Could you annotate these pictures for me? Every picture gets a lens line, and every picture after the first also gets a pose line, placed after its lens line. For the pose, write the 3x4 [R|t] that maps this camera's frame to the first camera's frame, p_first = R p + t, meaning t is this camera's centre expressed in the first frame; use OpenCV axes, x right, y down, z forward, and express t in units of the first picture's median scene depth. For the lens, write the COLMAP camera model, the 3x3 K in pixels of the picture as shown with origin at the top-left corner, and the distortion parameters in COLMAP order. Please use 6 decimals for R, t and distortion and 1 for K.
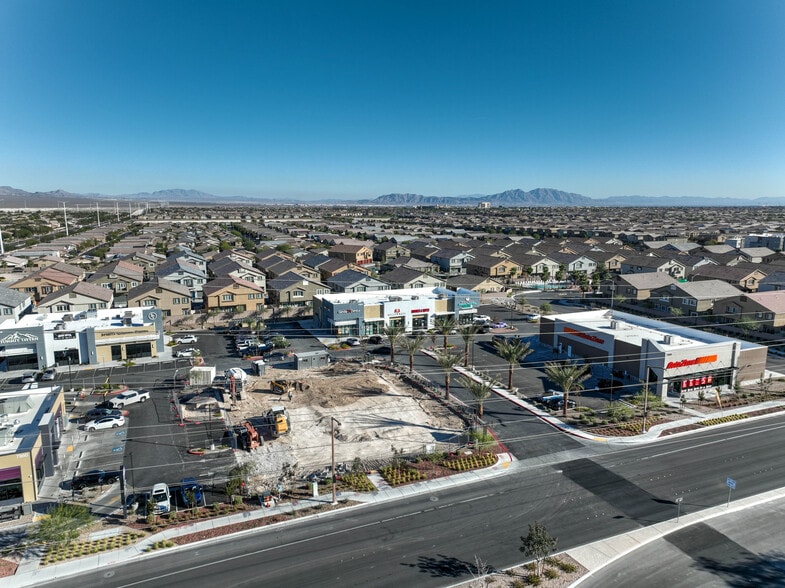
lens RADIAL K [[549.5, 0, 394.2], [0, 549.5, 295.5], [0, 0, 1]] dist [0.021761, 0.012042]
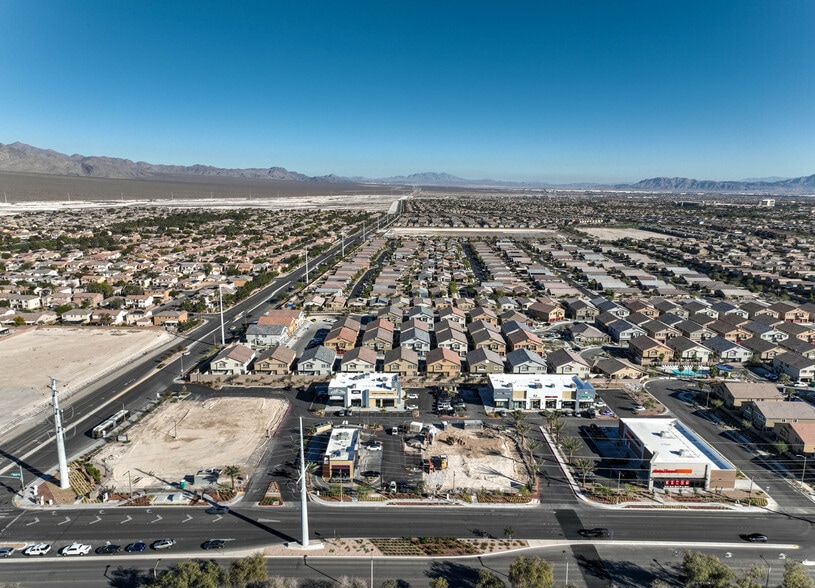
lens RADIAL K [[571.8, 0, 407.0], [0, 571.8, 296.3], [0, 0, 1]] dist [0.025104, 0.002445]
pose [[0.918288, 0.082463, -0.387230, 0.398270], [-0.073870, 0.996579, 0.037050, -0.412252], [0.388961, -0.005418, 0.921238, -0.951711]]
